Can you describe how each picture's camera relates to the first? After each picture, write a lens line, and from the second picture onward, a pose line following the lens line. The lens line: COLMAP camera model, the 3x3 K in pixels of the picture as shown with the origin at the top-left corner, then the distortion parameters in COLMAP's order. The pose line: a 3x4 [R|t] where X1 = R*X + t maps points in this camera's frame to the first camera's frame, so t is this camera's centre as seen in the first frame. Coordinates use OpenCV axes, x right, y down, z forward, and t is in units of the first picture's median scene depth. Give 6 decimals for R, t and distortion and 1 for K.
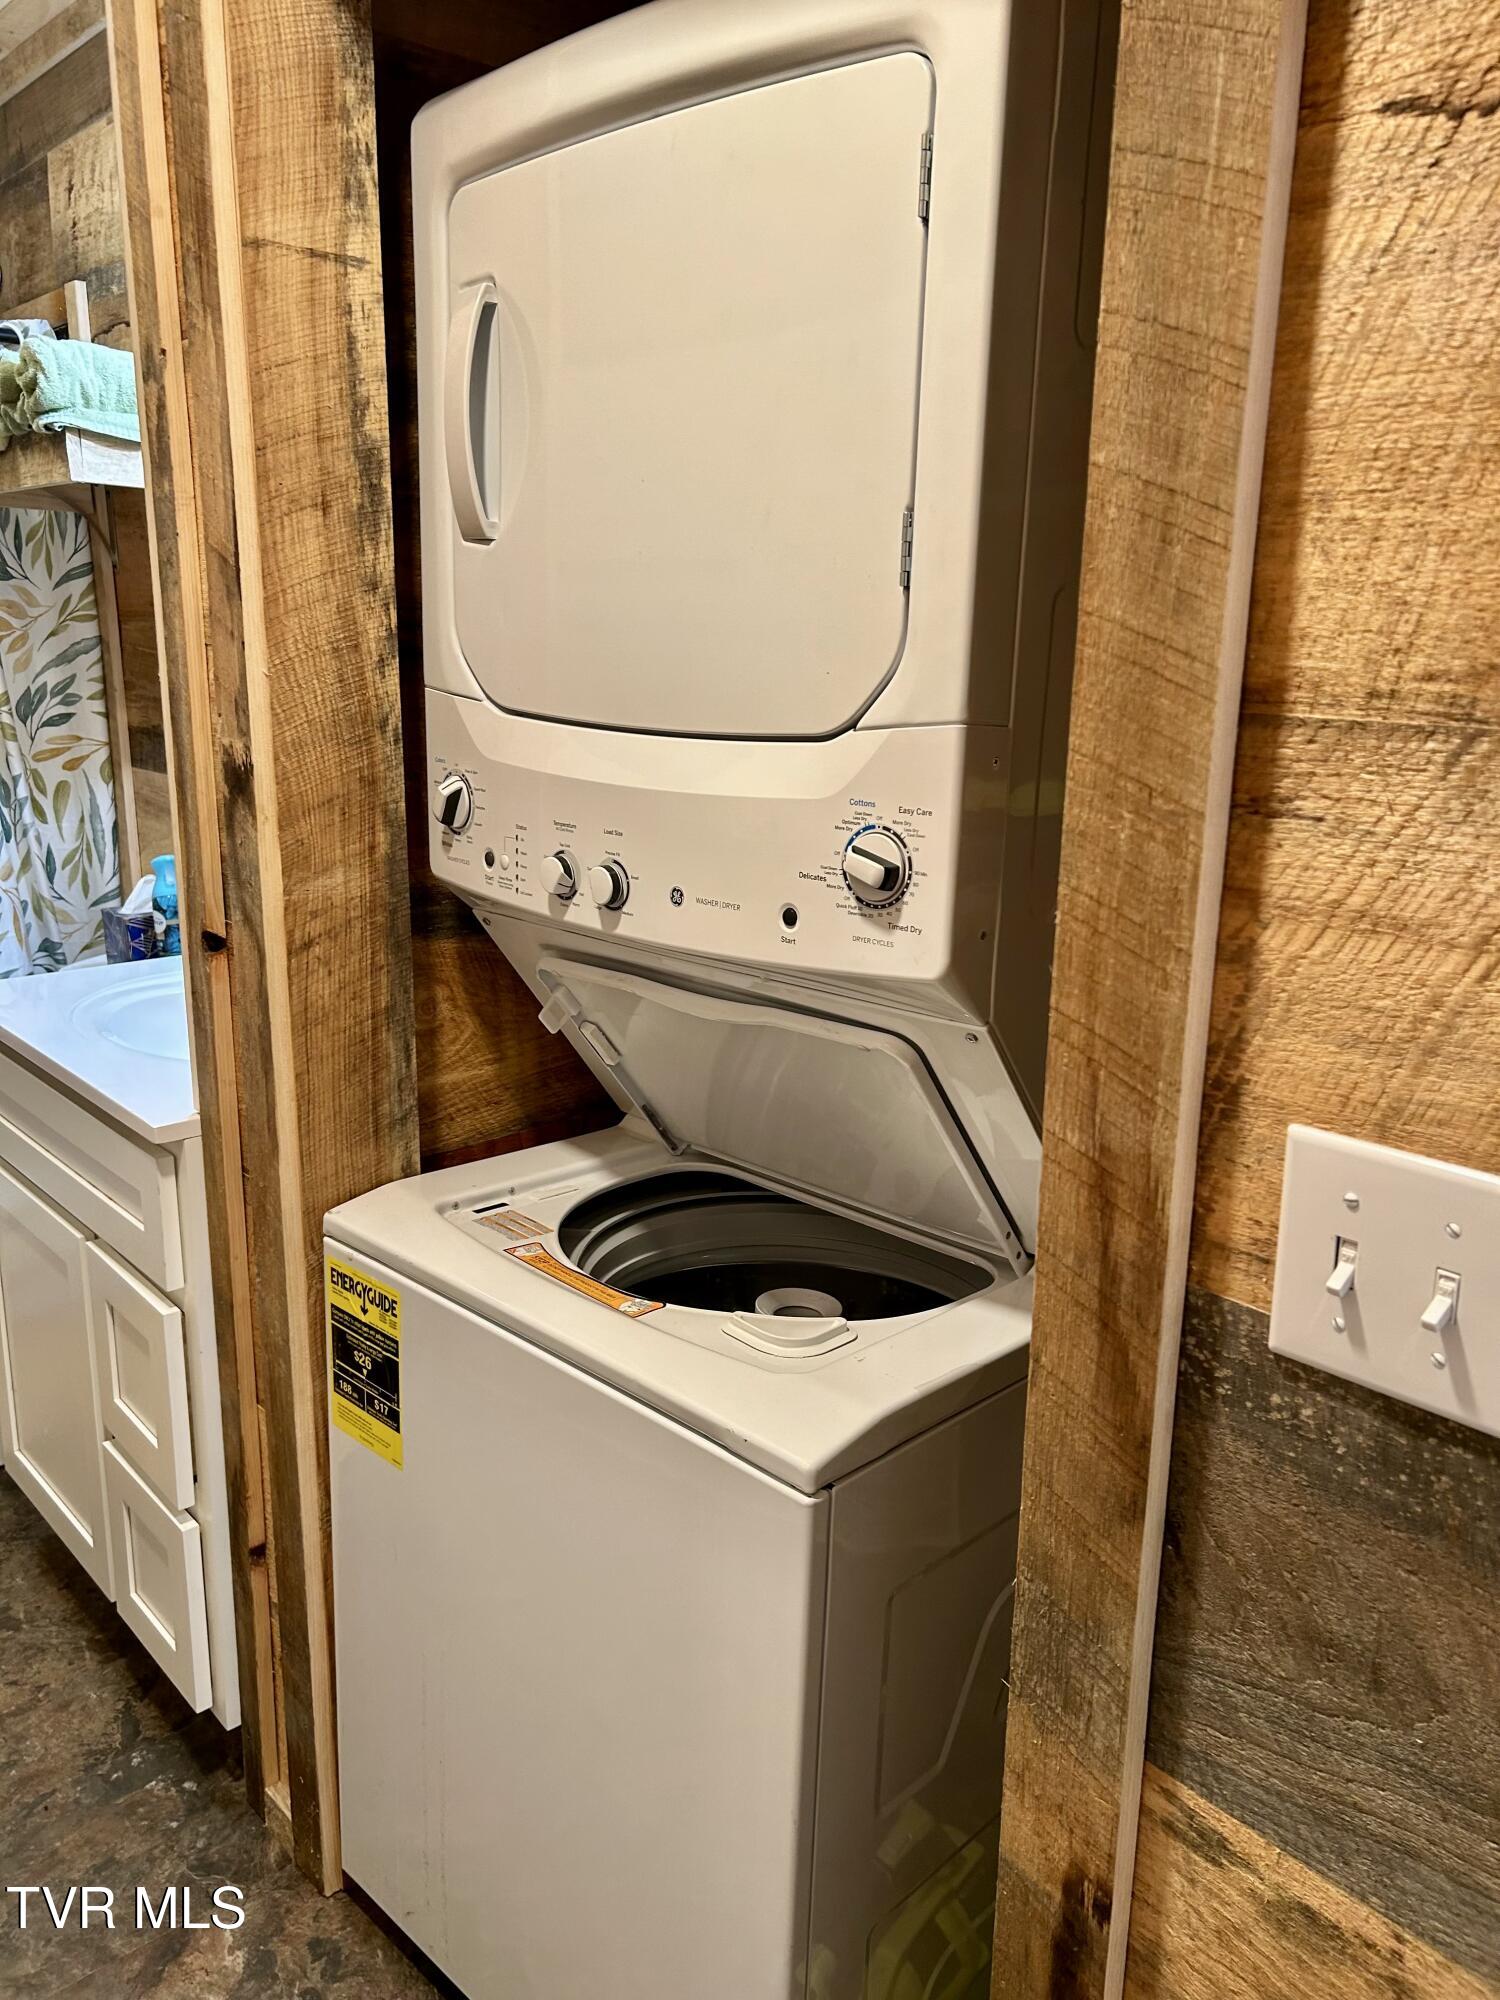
lens RADIAL K [[1479.6, 0, 750.0], [0, 1479.6, 1000.0], [0, 0, 1]] dist [0.043628, -0.054485]
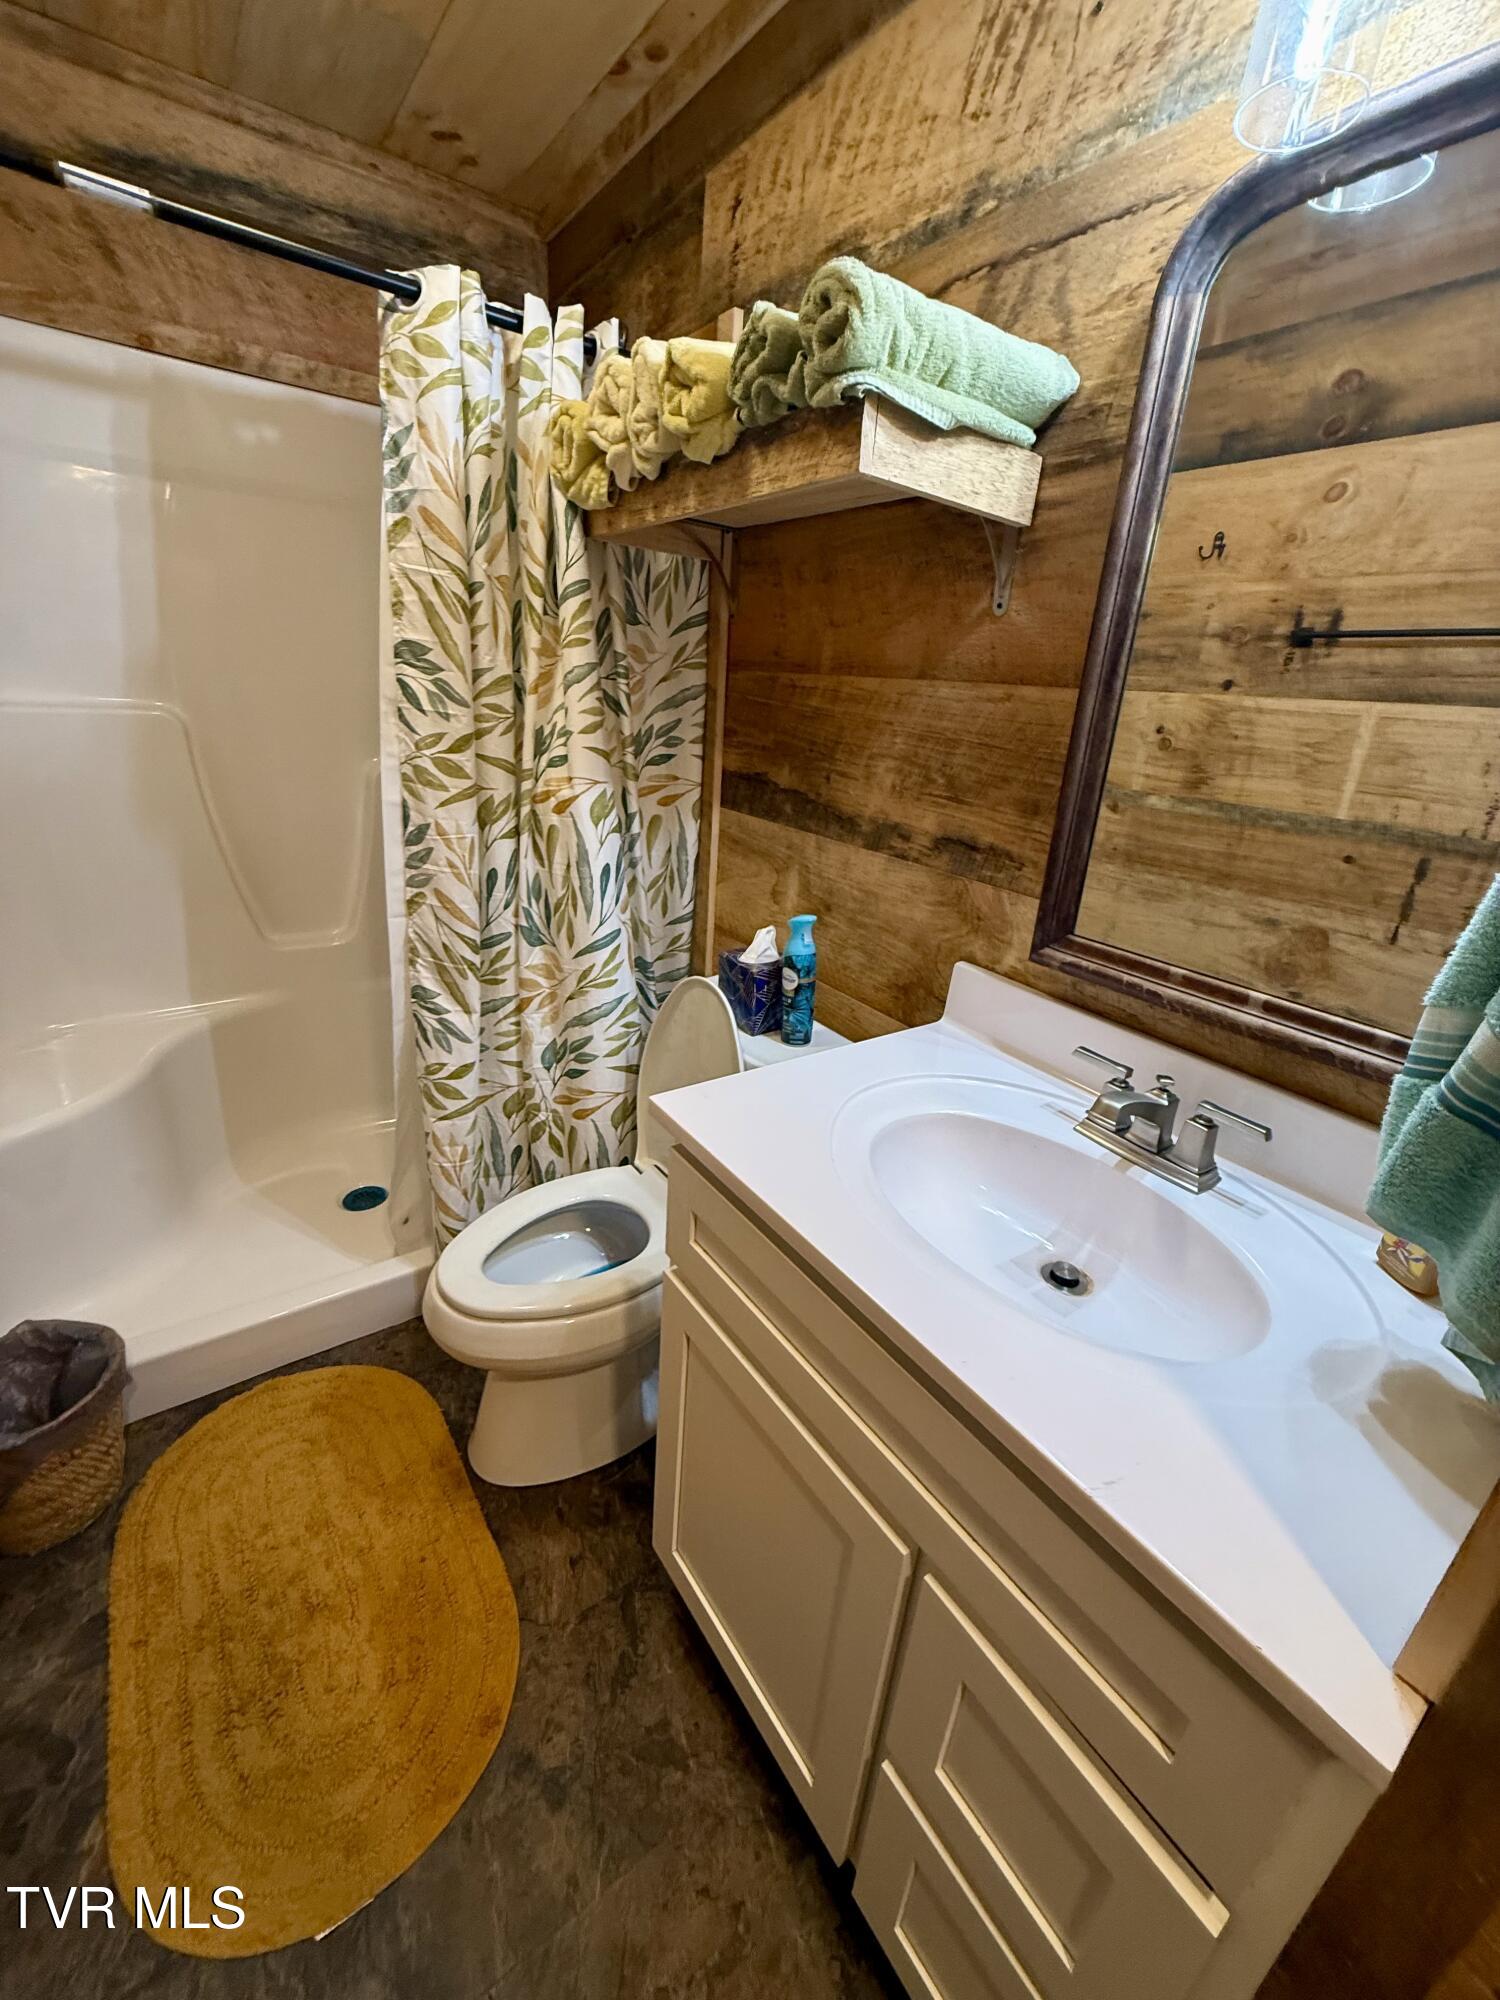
lens RADIAL K [[795.5, 0, 750.0], [0, 795.5, 1000.0], [0, 0, 1]] dist [0.000658, -0.000138]
pose [[0.989834, 0.098540, -0.102560, -0.323704], [-0.085935, 0.988949, 0.120807, -0.089506], [0.113330, -0.110765, 0.987364, 0.407073]]
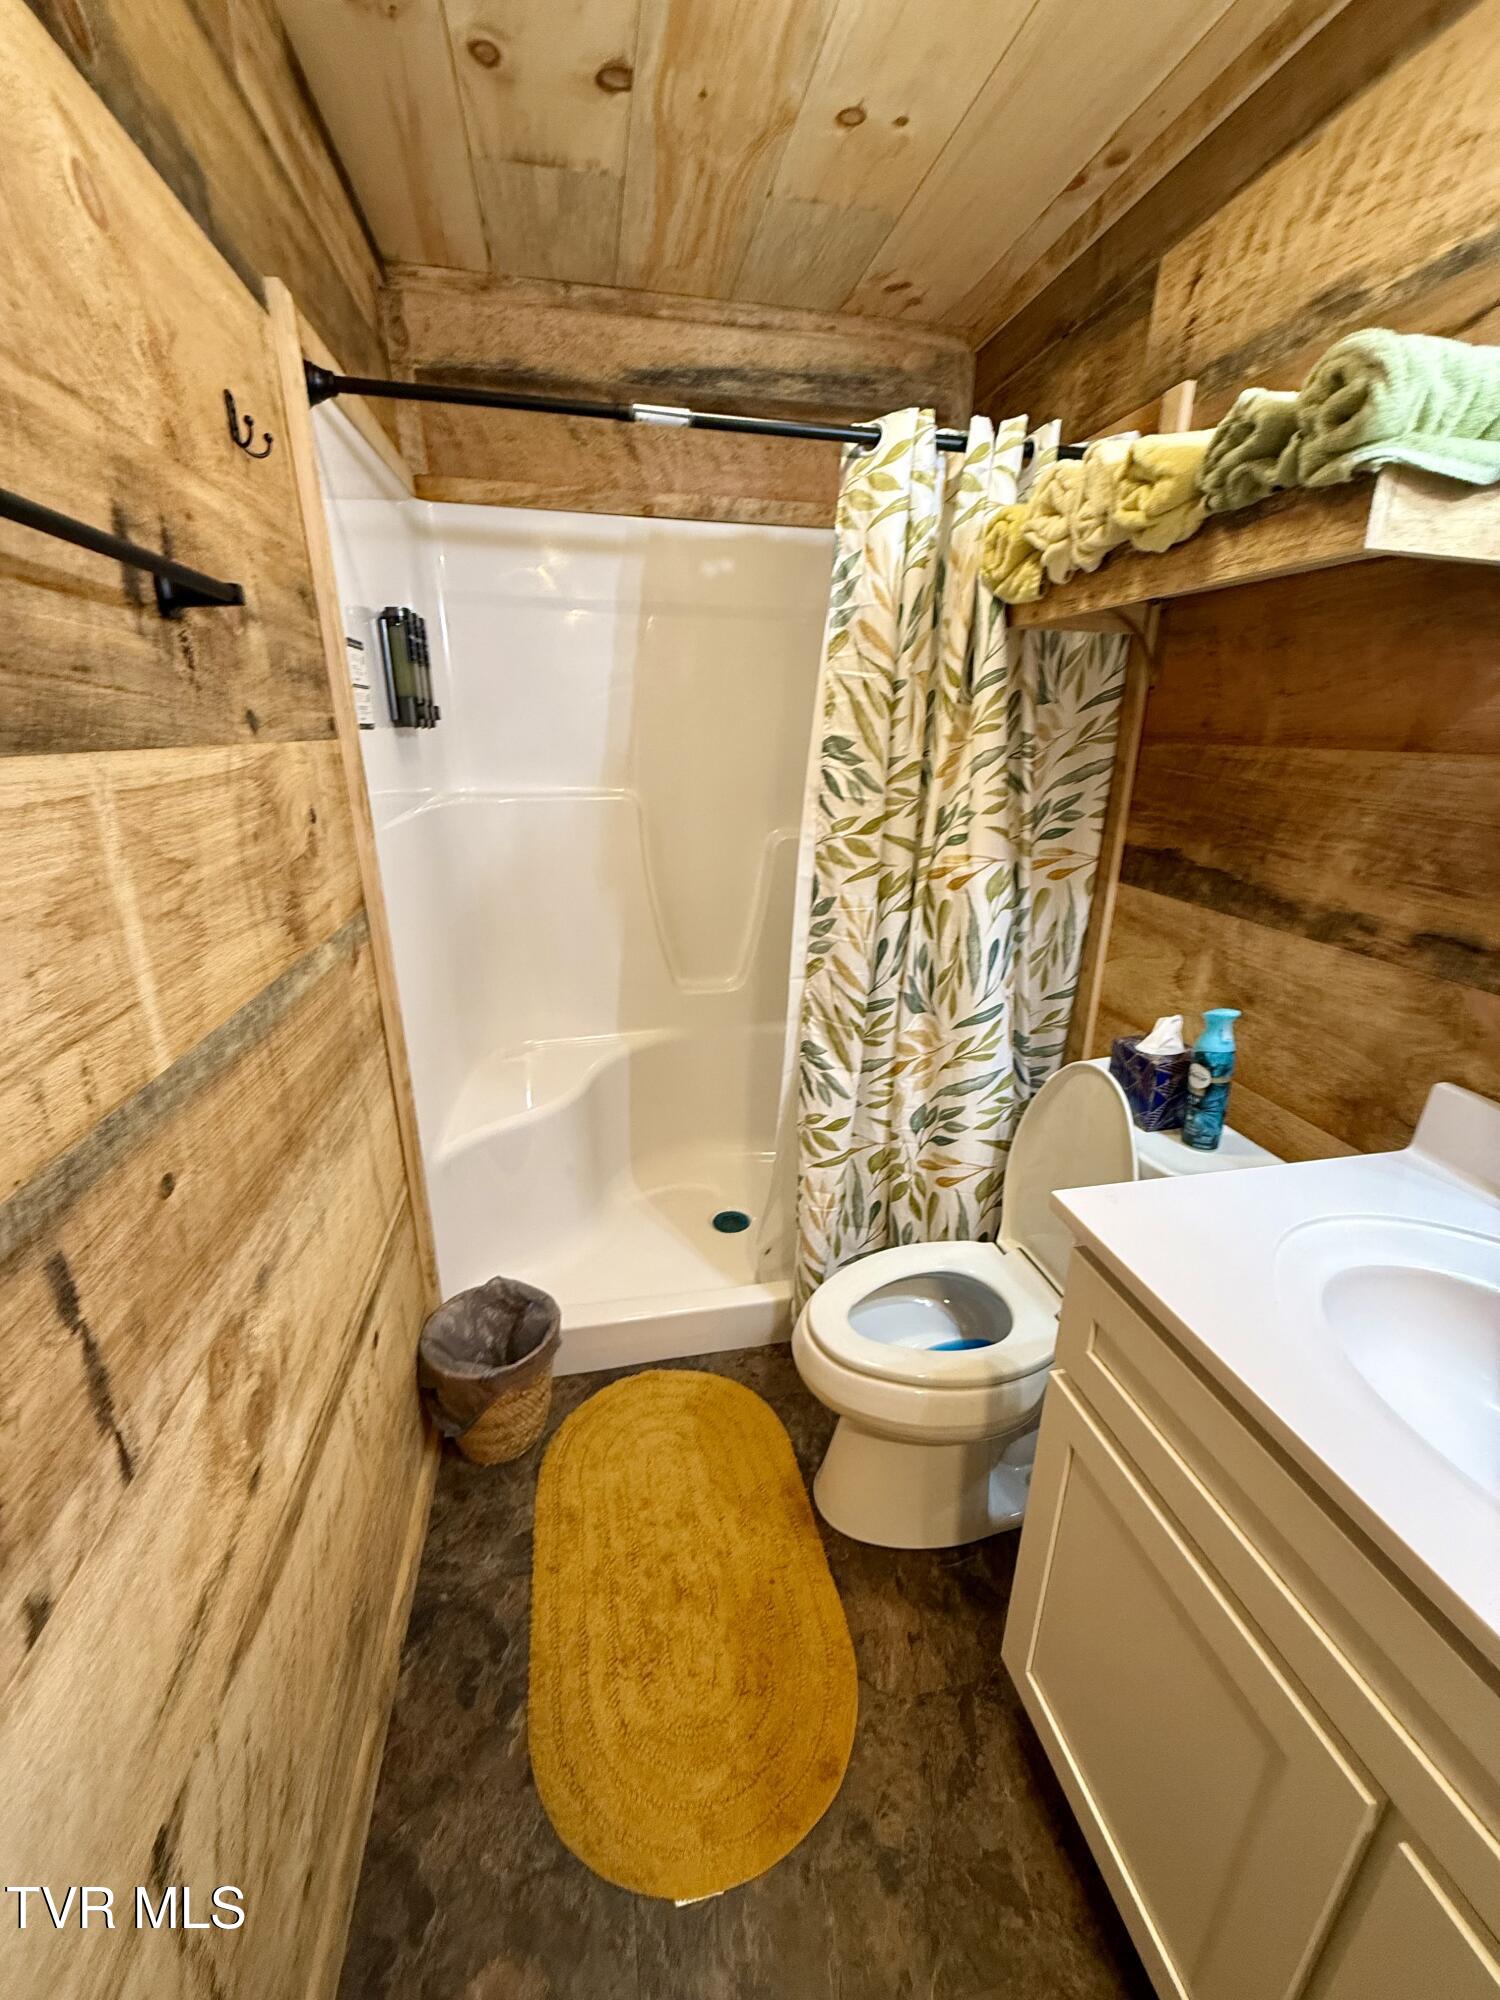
lens RADIAL K [[795.5, 0, 750.0], [0, 795.5, 1000.0], [0, 0, 1]] dist [0.000658, -0.000138]
pose [[0.857735, 0.164472, -0.487072, -0.356272], [-0.128489, 0.985958, 0.106663, -0.102406], [0.497776, -0.028905, 0.866824, 0.382124]]
